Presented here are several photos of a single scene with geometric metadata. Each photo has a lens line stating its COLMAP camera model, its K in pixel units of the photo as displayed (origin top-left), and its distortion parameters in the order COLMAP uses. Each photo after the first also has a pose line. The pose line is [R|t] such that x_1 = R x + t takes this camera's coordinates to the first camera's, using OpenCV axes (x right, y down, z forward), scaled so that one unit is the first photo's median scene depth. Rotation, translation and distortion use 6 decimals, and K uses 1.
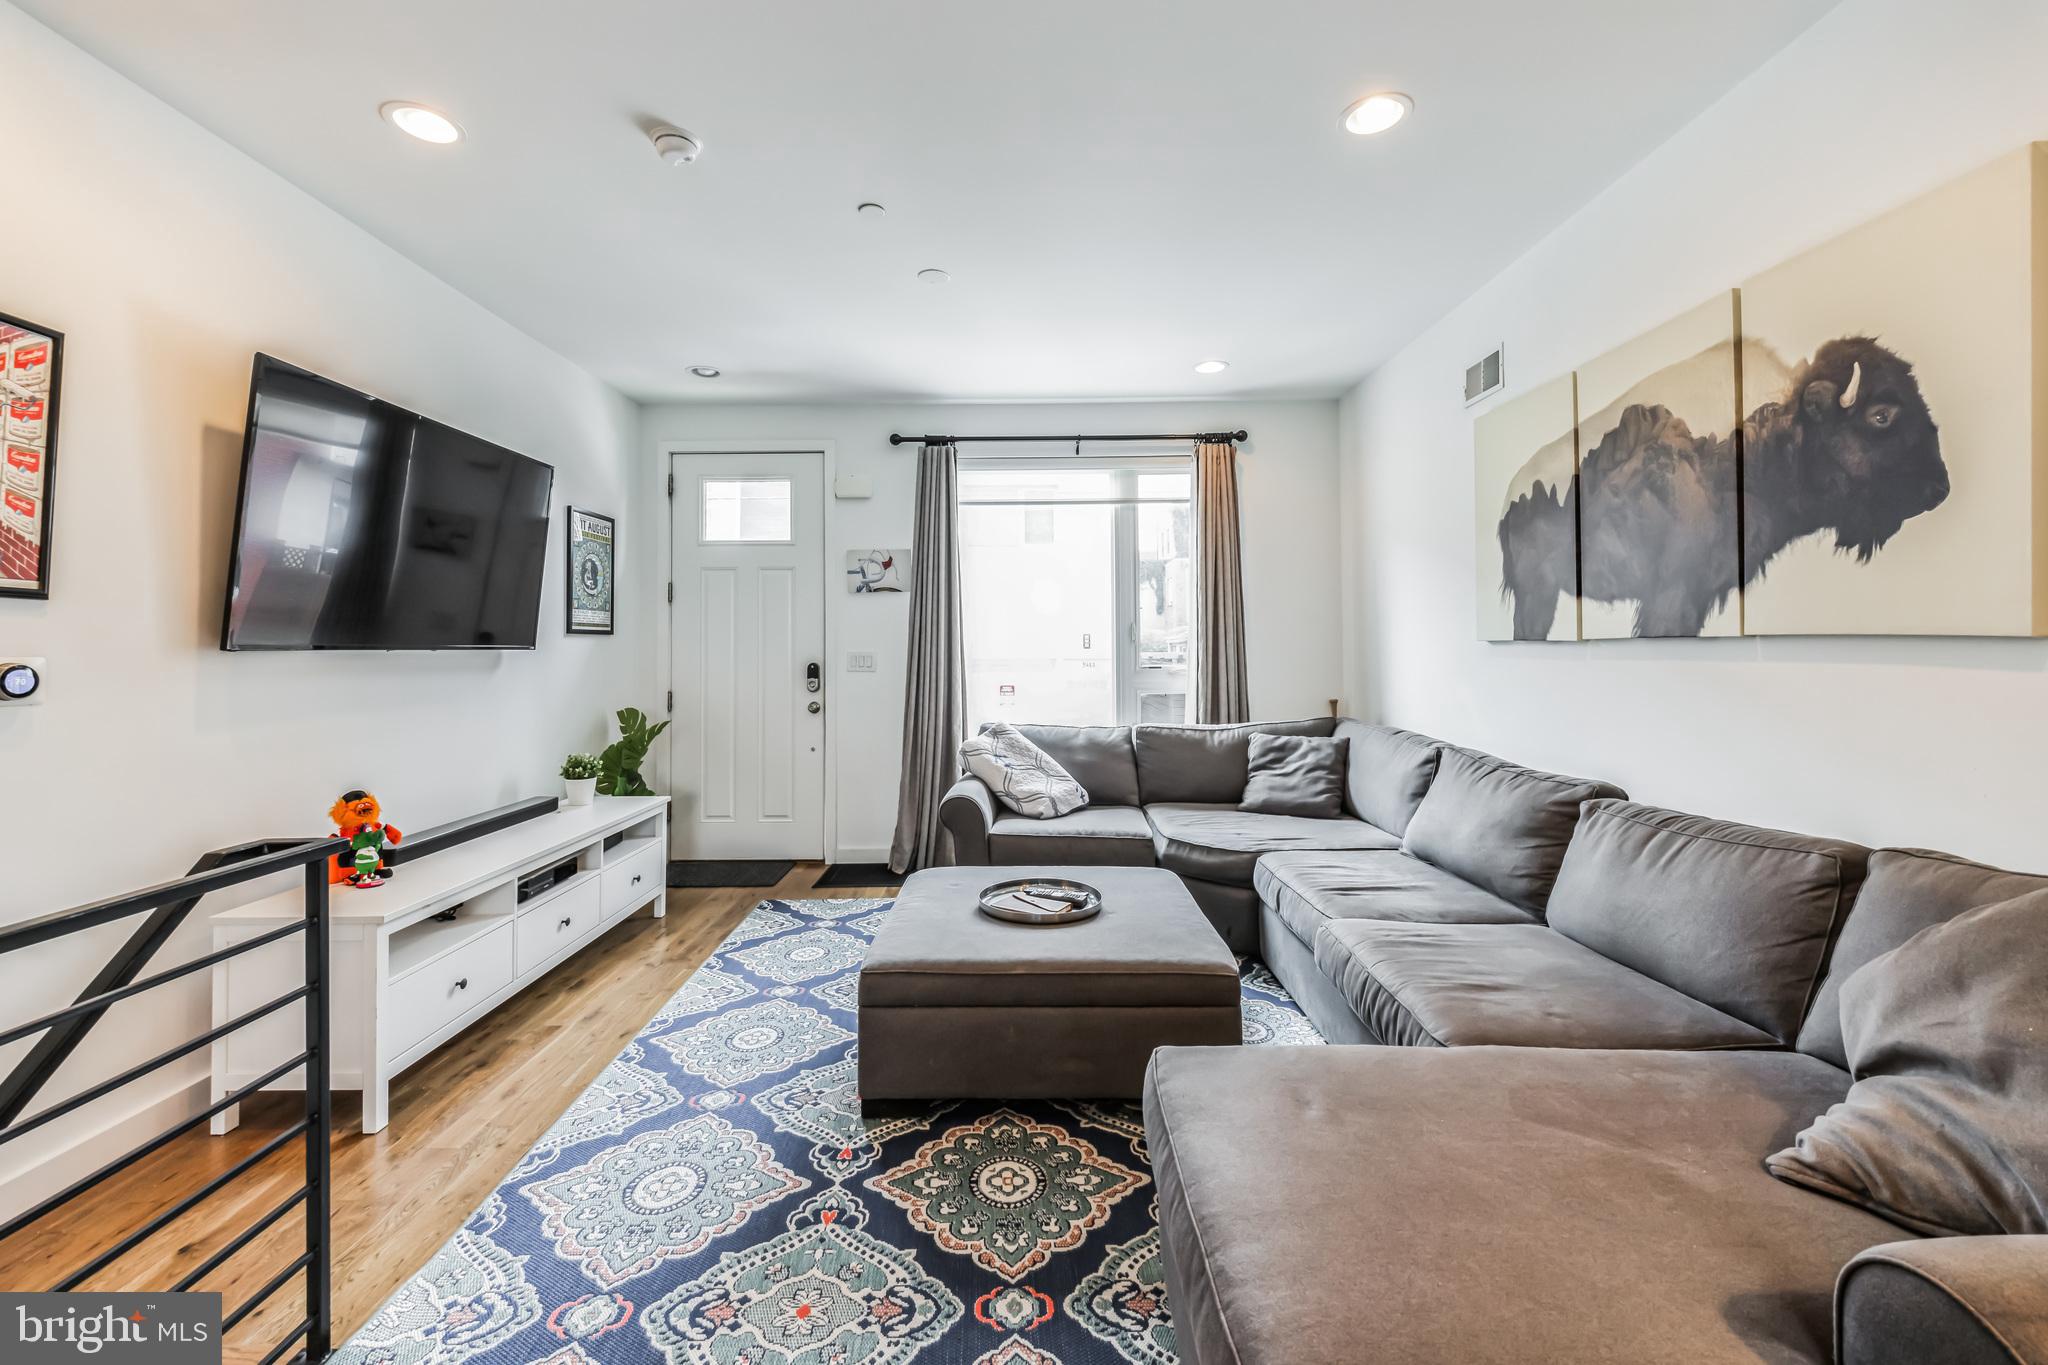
lens RADIAL K [[818.9, 0, 1014.1], [0, 818.9, 630.0], [0, 0, 1]] dist [0.015348, -0.010107]
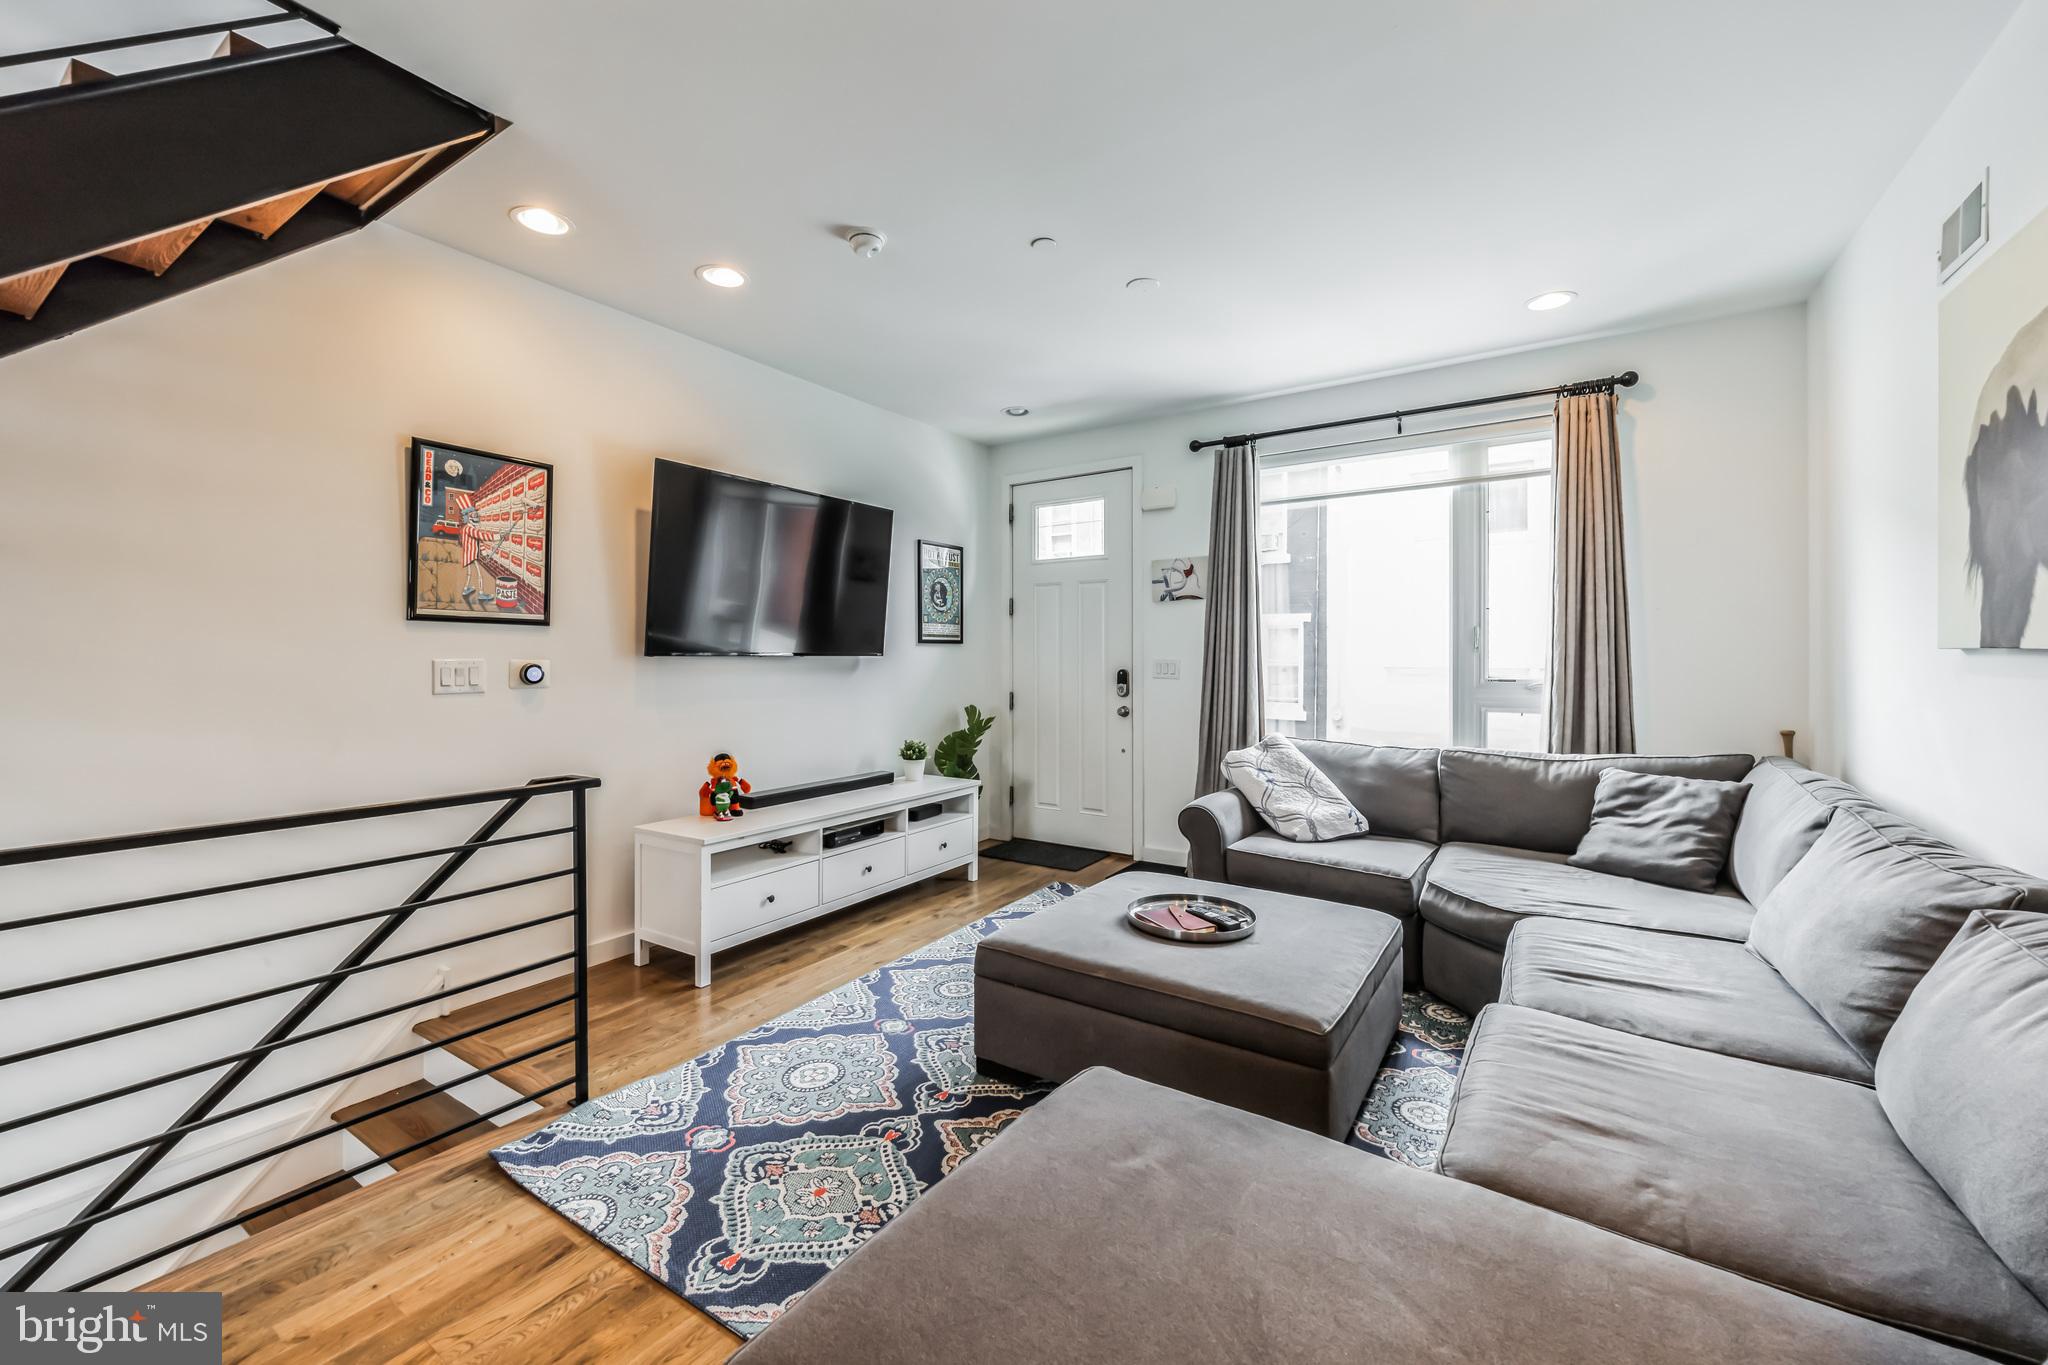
lens RADIAL K [[808.8, 0, 1015.9], [0, 808.8, 658.9], [0, 0, 1]] dist [0.016011, -0.010282]
pose [[0.836609, 0.005896, -0.547769, 0.278986], [0.009294, 0.999645, 0.024955, -0.000967], [0.547722, -0.025968, 0.836257, 0.067584]]
